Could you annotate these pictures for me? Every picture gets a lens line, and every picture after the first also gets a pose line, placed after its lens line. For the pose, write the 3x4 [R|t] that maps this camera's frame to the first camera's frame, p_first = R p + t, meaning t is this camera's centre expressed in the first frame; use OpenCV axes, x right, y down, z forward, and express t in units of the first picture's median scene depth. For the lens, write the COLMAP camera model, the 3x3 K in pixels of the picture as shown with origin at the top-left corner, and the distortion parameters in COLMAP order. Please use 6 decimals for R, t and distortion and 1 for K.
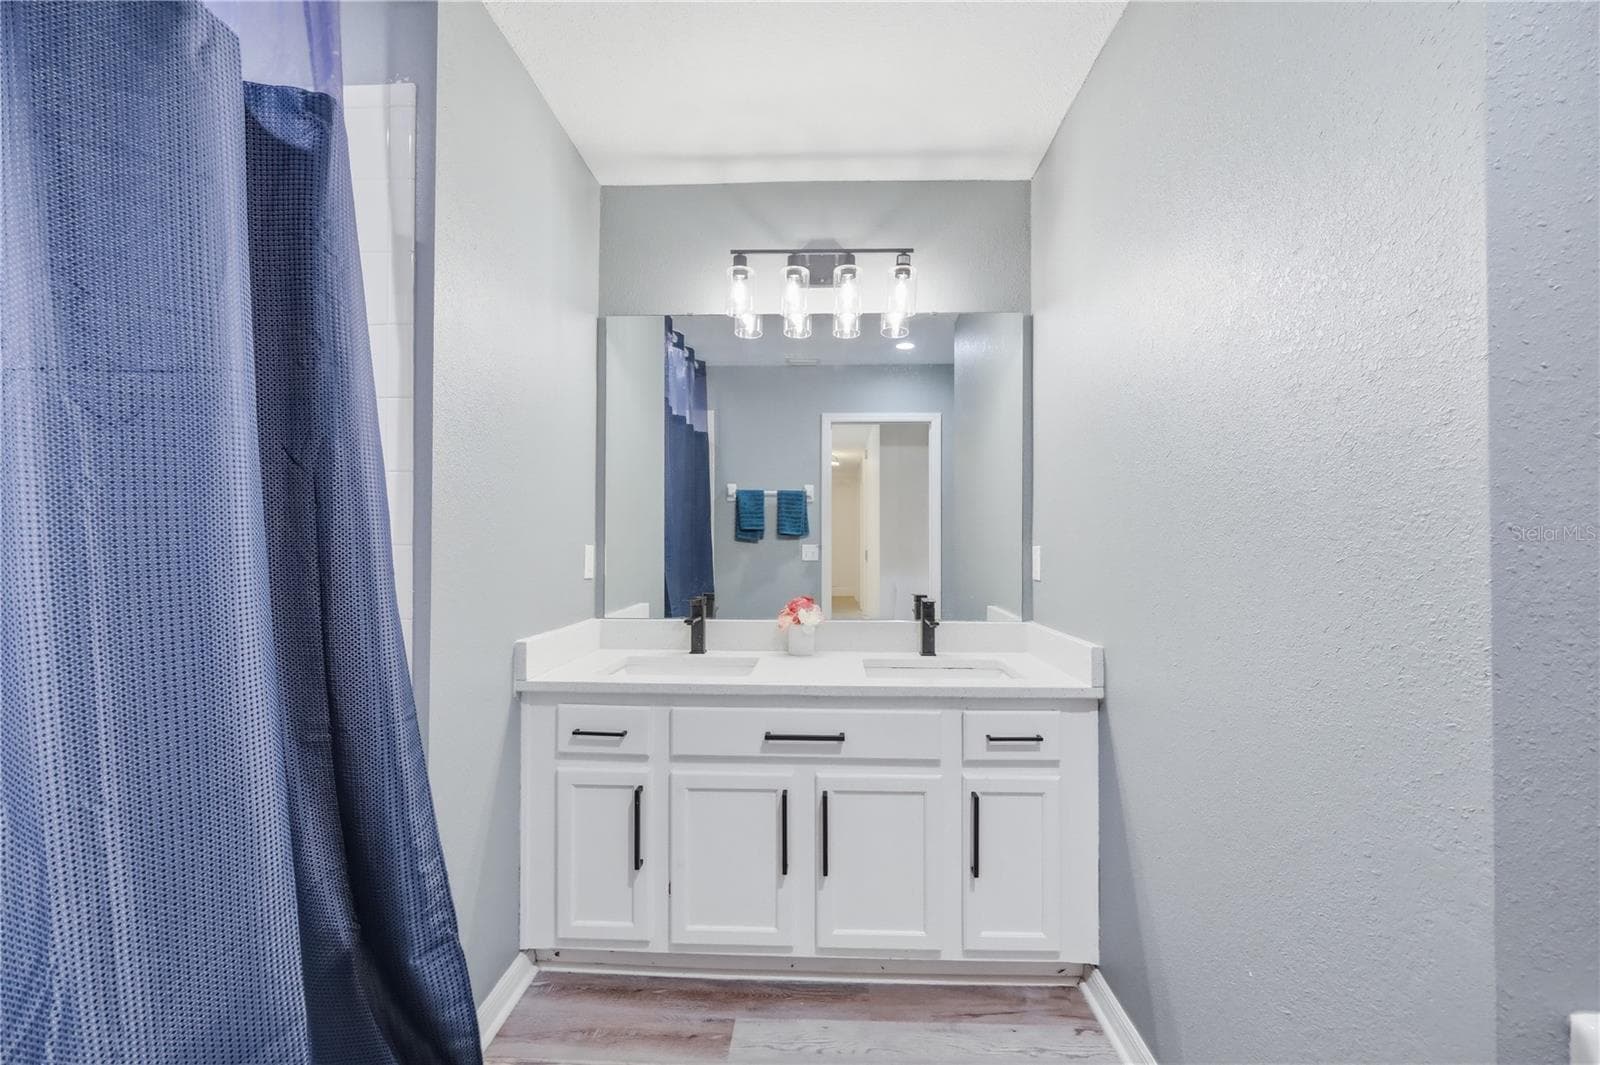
lens RADIAL K [[659.1, 0, 803.5], [0, 659.1, 535.5], [0, 0, 1]] dist [-0.001018, -0.000432]
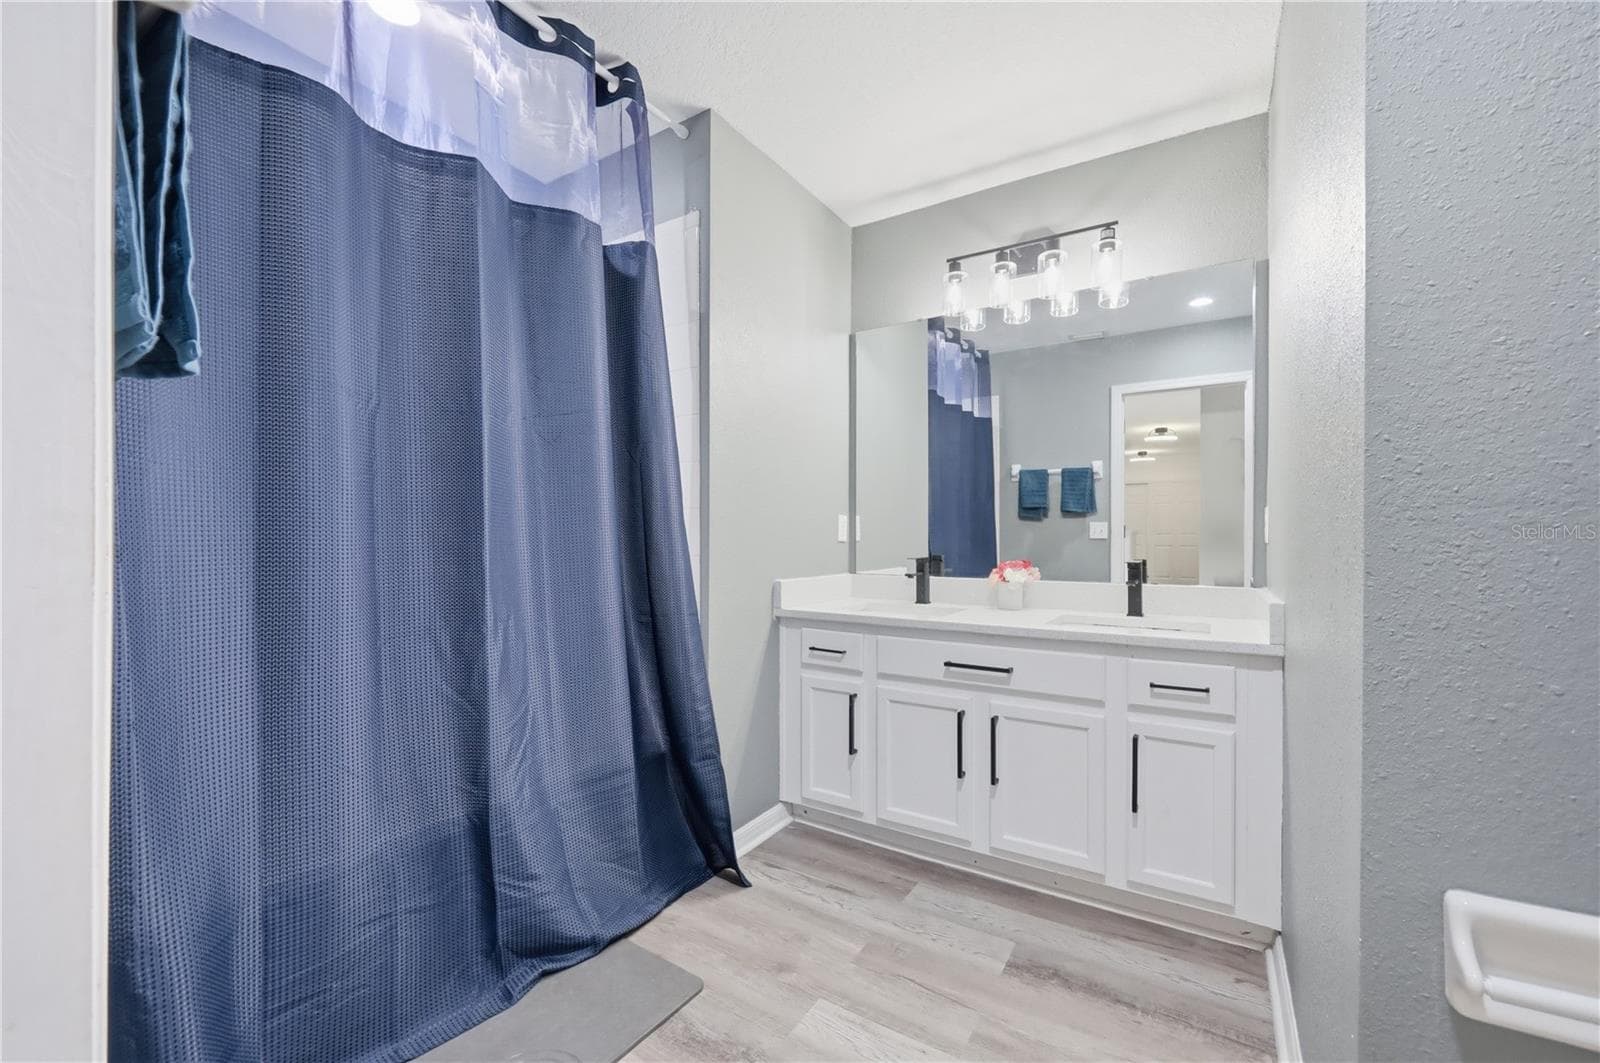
lens RADIAL K [[659.1, 0, 798.9], [0, 659.1, 535.9], [0, 0, 1]] dist [-0.001018, -0.000432]
pose [[0.861259, -0.003483, -0.508154, 0.323449], [0.009889, 0.999902, 0.009907, 0.052584], [0.508069, -0.013558, 0.861209, -0.181777]]
